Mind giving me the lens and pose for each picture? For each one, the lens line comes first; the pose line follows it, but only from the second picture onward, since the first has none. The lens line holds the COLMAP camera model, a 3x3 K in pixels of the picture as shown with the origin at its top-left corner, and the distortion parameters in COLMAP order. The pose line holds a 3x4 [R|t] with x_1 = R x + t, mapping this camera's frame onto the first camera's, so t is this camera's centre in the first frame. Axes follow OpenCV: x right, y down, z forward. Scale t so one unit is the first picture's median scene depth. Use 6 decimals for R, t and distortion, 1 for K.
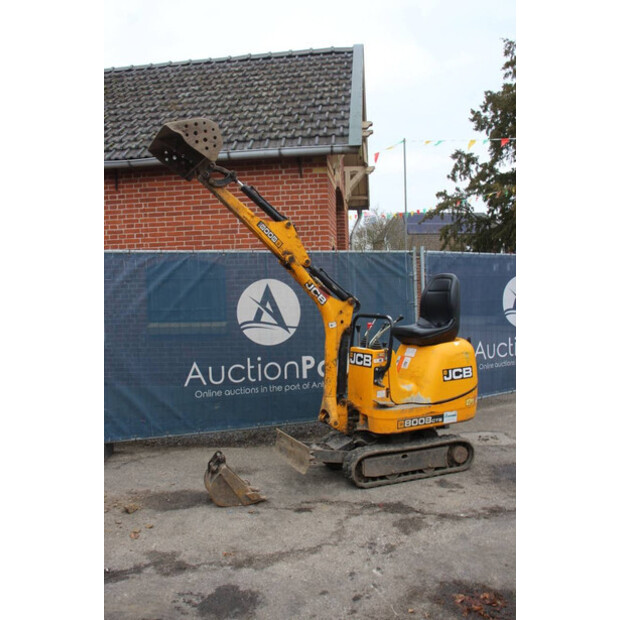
lens RADIAL K [[564.2, 0, 310.4], [0, 564.2, 315.8], [0, 0, 1]] dist [-0.107698, 0.042369]
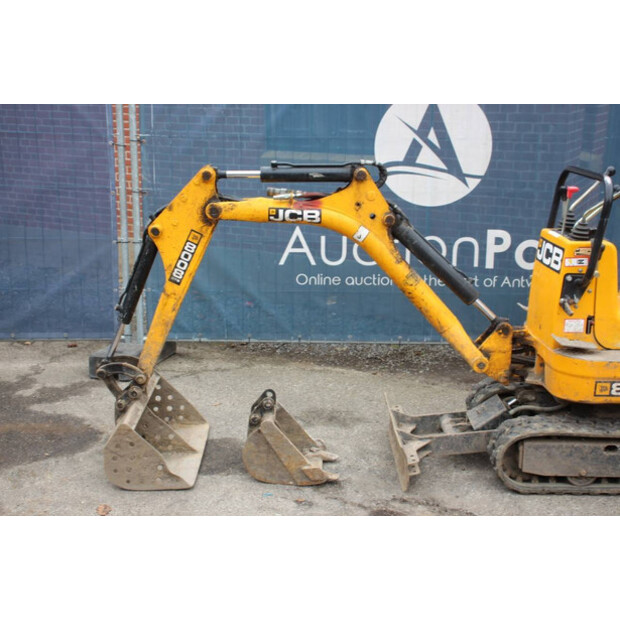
lens RADIAL K [[860.8, 0, 313.9], [0, 860.8, 311.2], [0, 0, 1]] dist [0.063245, 0.000000]
pose [[0.930204, 0.120088, -0.346842, 0.143532], [-0.043302, 0.974269, 0.221190, -0.034608], [0.364480, -0.190733, 0.911469, 0.144726]]
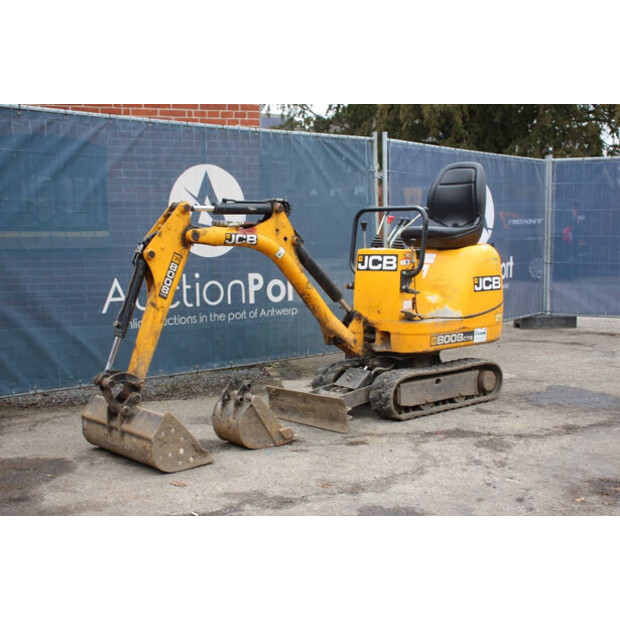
lens RADIAL K [[860.8, 0, 311.6], [0, 860.8, 304.2], [0, 0, 1]] dist [0.063245, 0.000000]
pose [[0.938829, -0.014916, 0.344062, -0.348605], [0.002164, 0.999297, 0.037418, 0.075692], [-0.344378, -0.034384, 0.938201, -0.083600]]
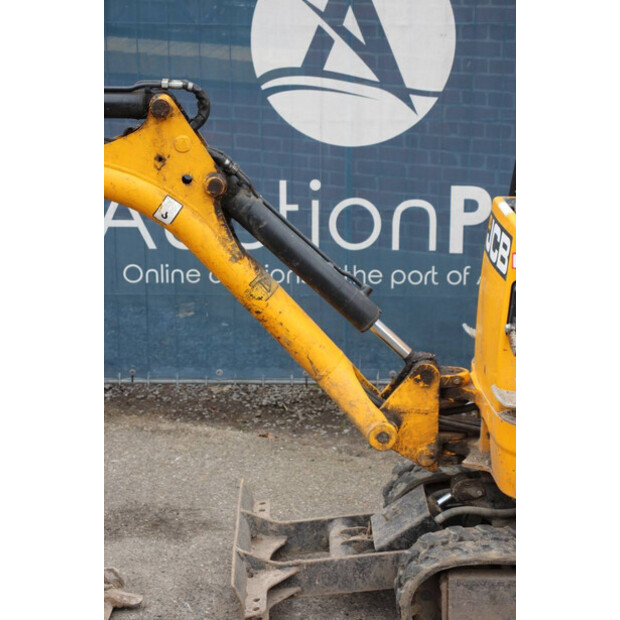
lens RADIAL K [[1460.3, 0, 316.2], [0, 1460.3, 311.1], [0, 0, 1]] dist [0.446490, 0.000000]
pose [[0.930067, 0.119709, -0.347341, 0.232998], [-0.036233, 0.970704, 0.237529, -0.061111], [0.365600, -0.208333, 0.907157, 0.202726]]
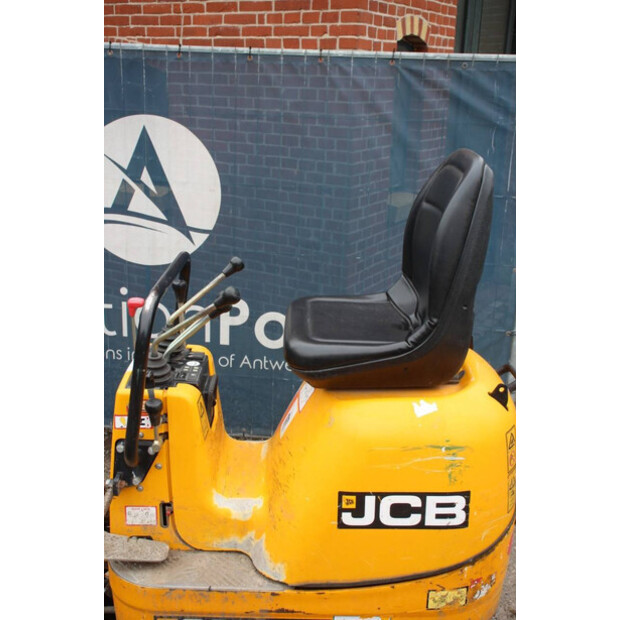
lens RADIAL K [[716.0, 0, 310.3], [0, 716.0, 308.9], [0, 0, 1]] dist [0.016128, 0.000000]
pose [[0.905784, 0.174524, -0.386131, 0.293269], [-0.074054, 0.962419, 0.261279, -0.079054], [0.417219, -0.208067, 0.884668, 0.565662]]
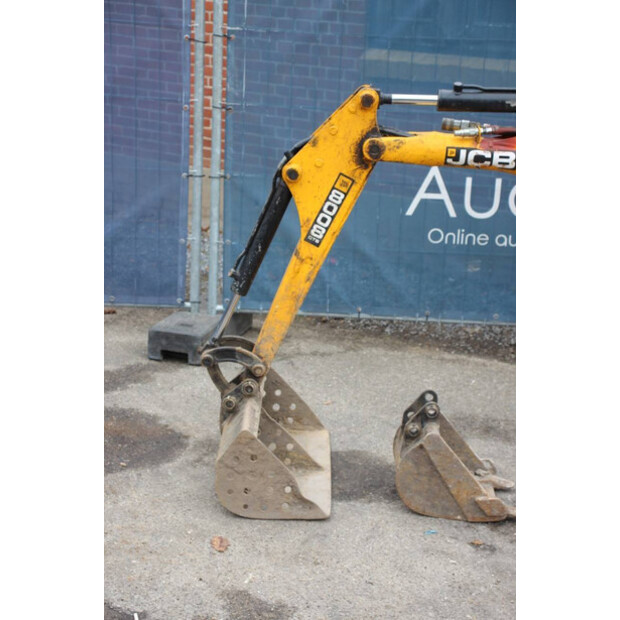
lens RADIAL K [[1196.7, 0, 318.7], [0, 1196.7, 312.4], [0, 0, 1]] dist [0.285537, 0.000000]
pose [[0.923808, 0.172722, -0.341682, 0.053652], [-0.080686, 0.960242, 0.267256, -0.051191], [0.374258, -0.219324, 0.901015, 0.085975]]
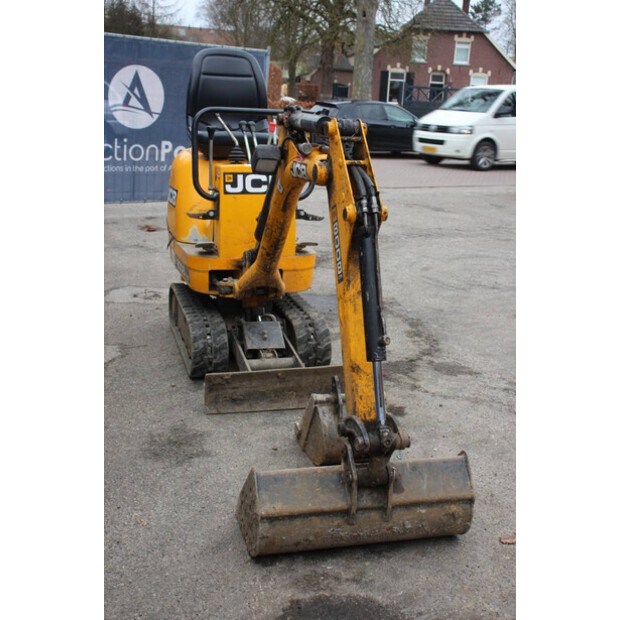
lens RADIAL K [[801.5, 0, 315.8], [0, 801.5, 308.5], [0, 0, 1]] dist [0.061422, 0.000000]
pose [[0.106986, -0.223151, 0.968895, -0.658769], [-0.005307, 0.974346, 0.224992, 0.010651], [-0.994246, -0.029213, 0.103057, 0.712895]]
